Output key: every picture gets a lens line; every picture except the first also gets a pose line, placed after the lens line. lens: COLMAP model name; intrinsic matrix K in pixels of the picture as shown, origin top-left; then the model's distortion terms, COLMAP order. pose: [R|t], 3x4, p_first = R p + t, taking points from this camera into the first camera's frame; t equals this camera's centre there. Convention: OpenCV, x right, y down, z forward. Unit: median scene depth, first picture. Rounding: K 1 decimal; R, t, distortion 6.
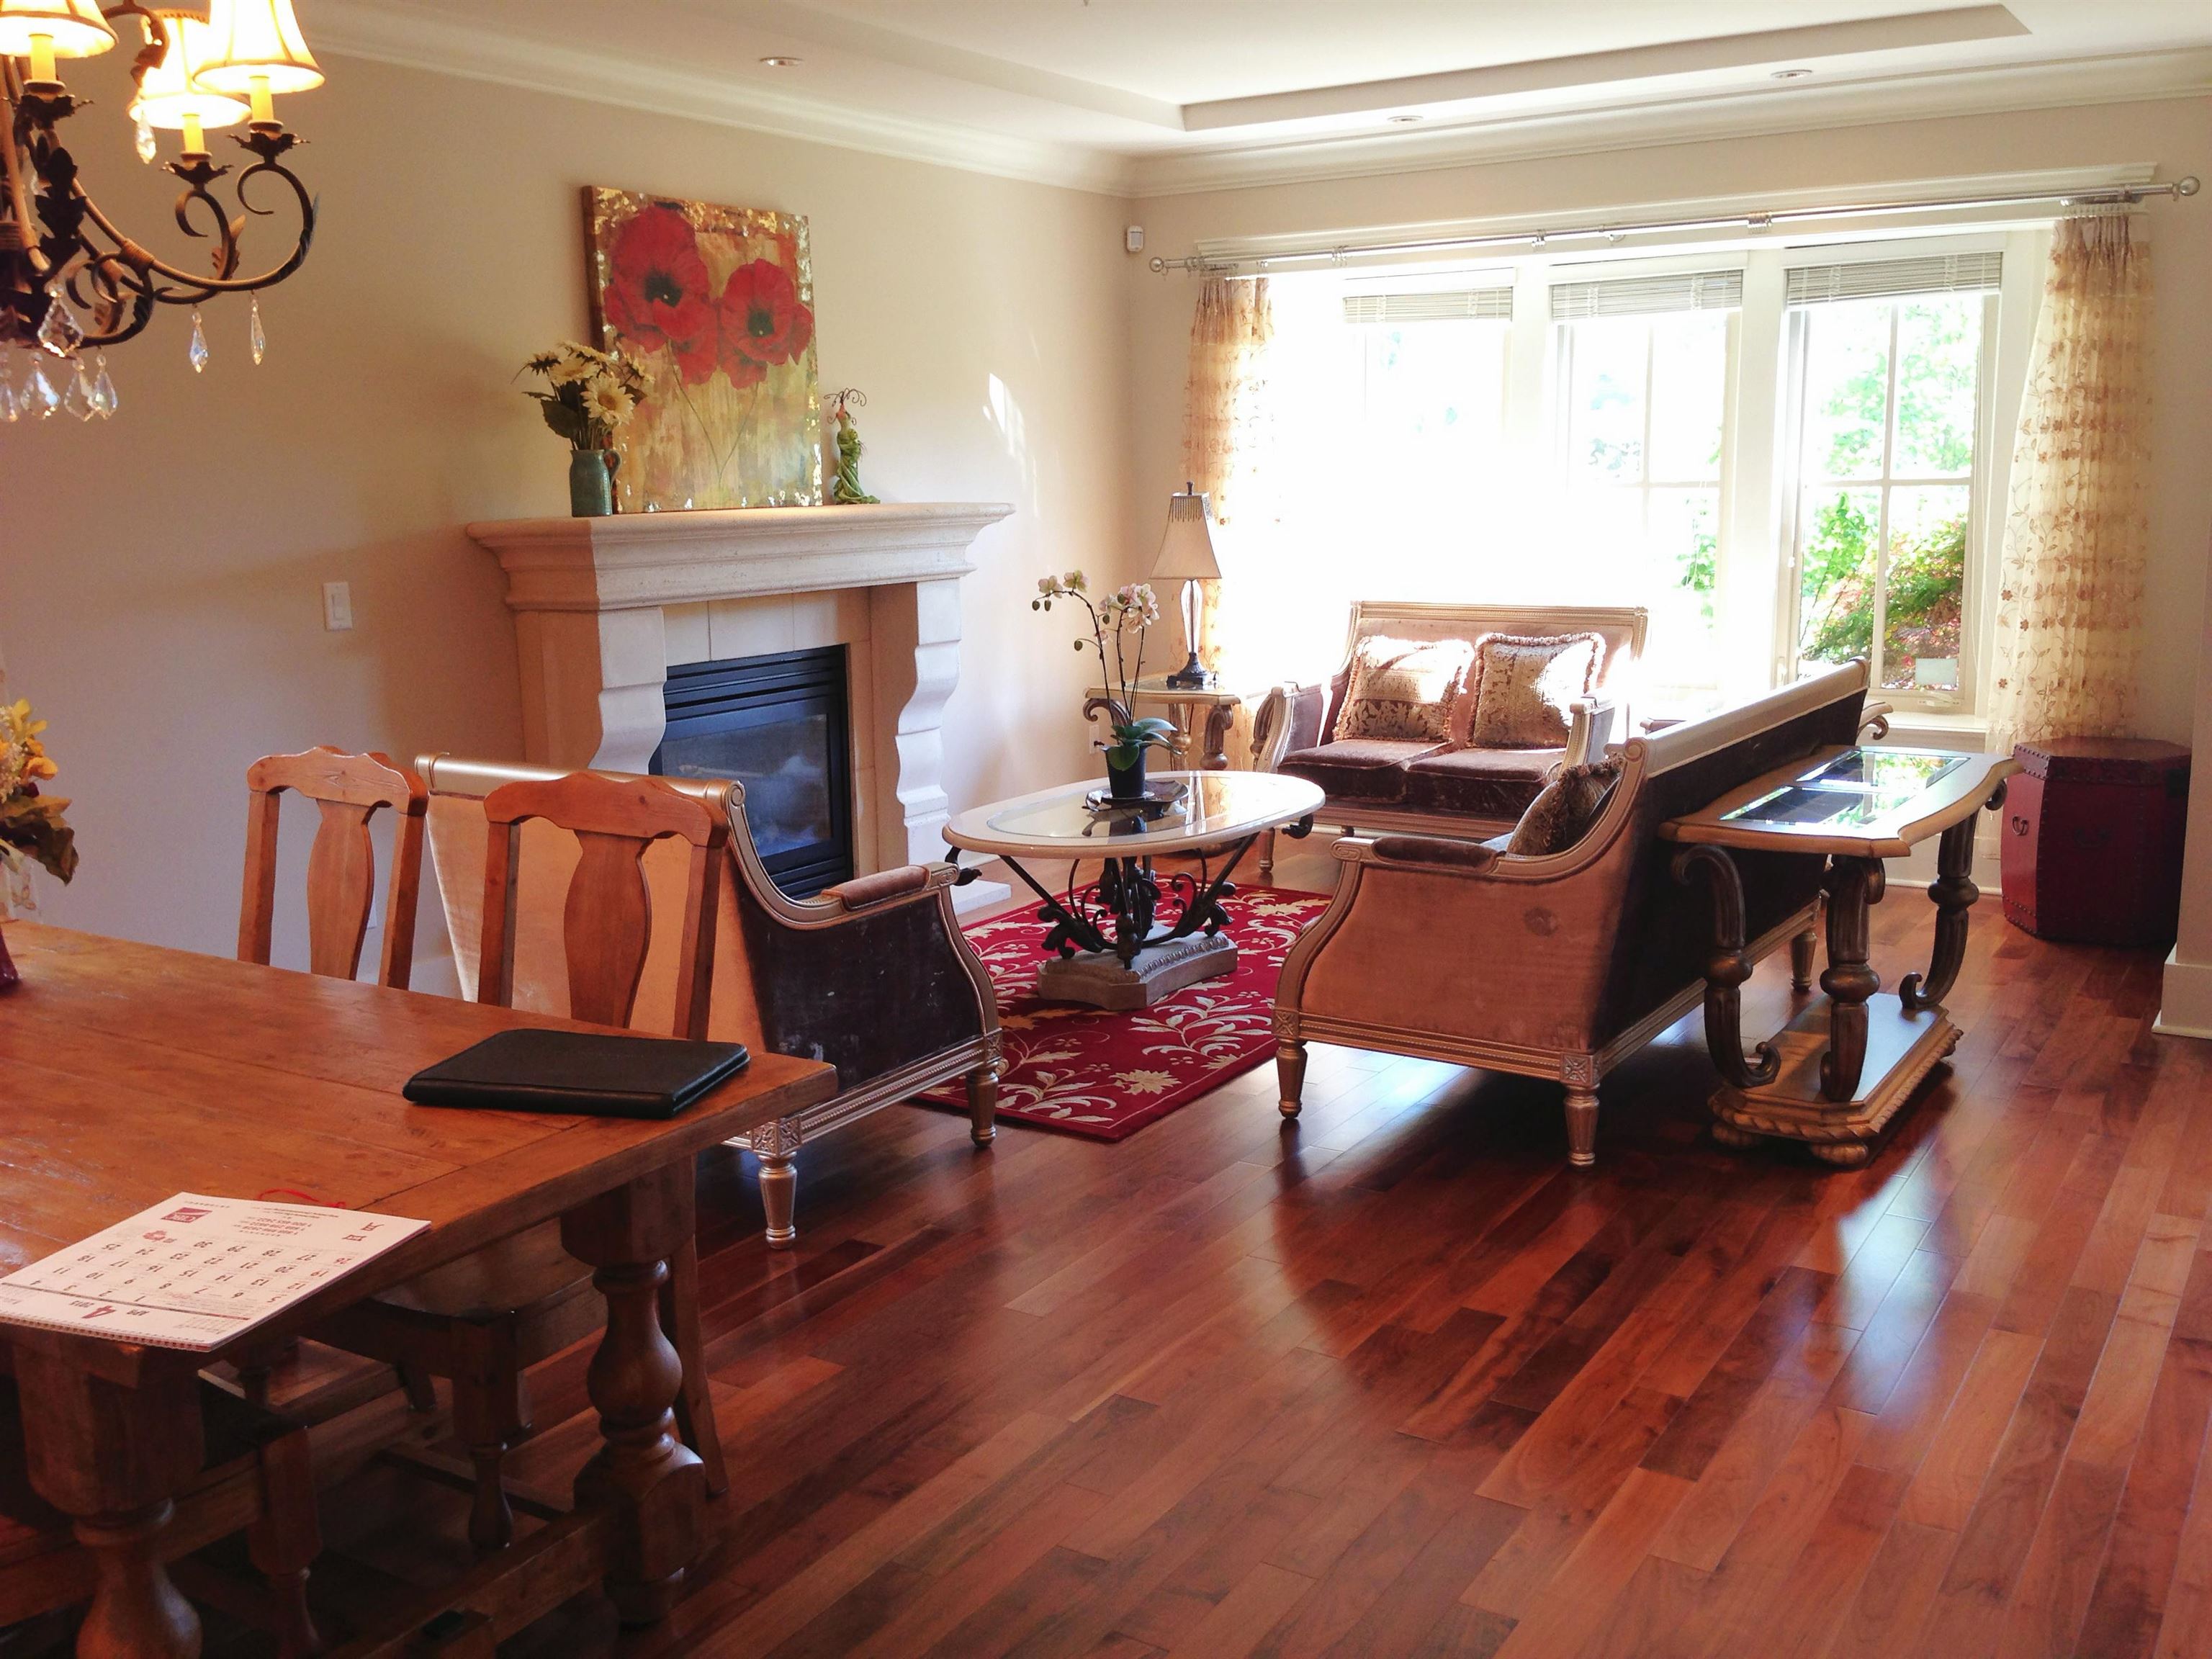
lens RADIAL K [[2042.2, 0, 1106.0], [0, 2042.2, 829.5], [0, 0, 1]] dist [0.001297, -0.000827]
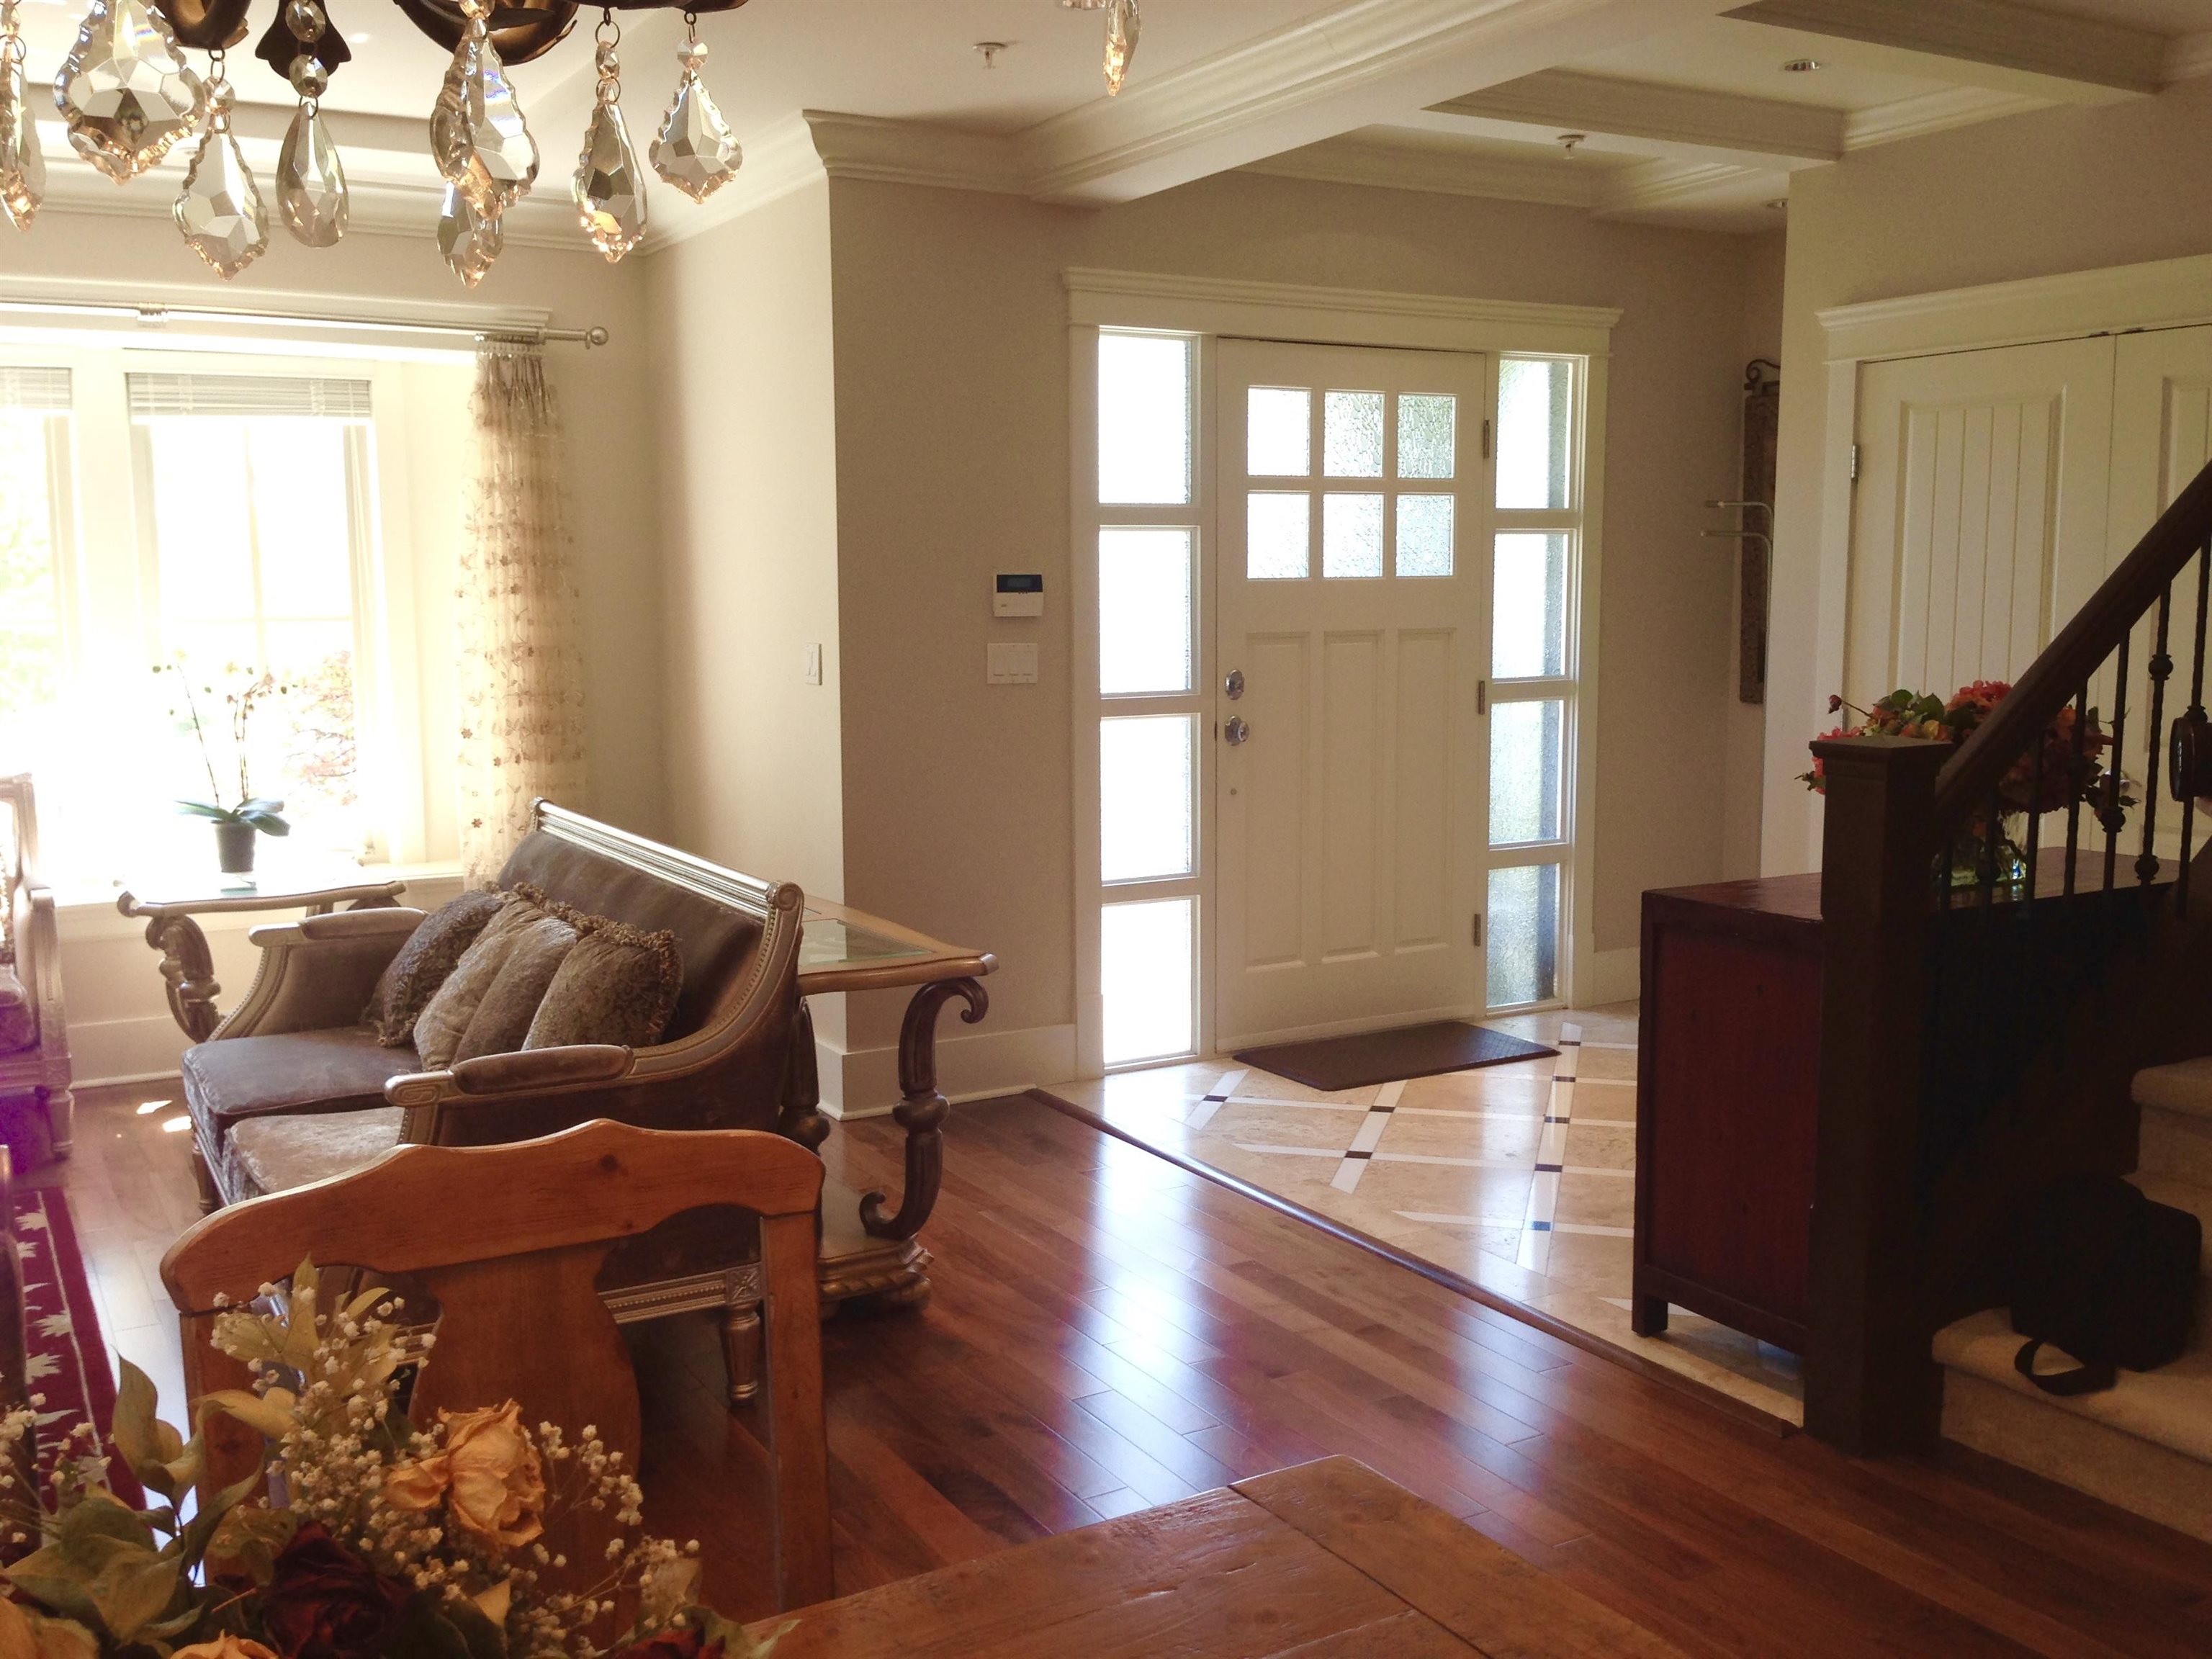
lens RADIAL K [[2062.4, 0, 1106.0], [0, 2062.4, 829.5], [0, 0, 1]] dist [0.083242, 0.002816]
pose [[0.457973, -0.101041, 0.883205, -0.307549], [0.163109, 0.986204, 0.028246, -0.049744], [-0.873874, 0.131123, 0.468135, 0.287530]]
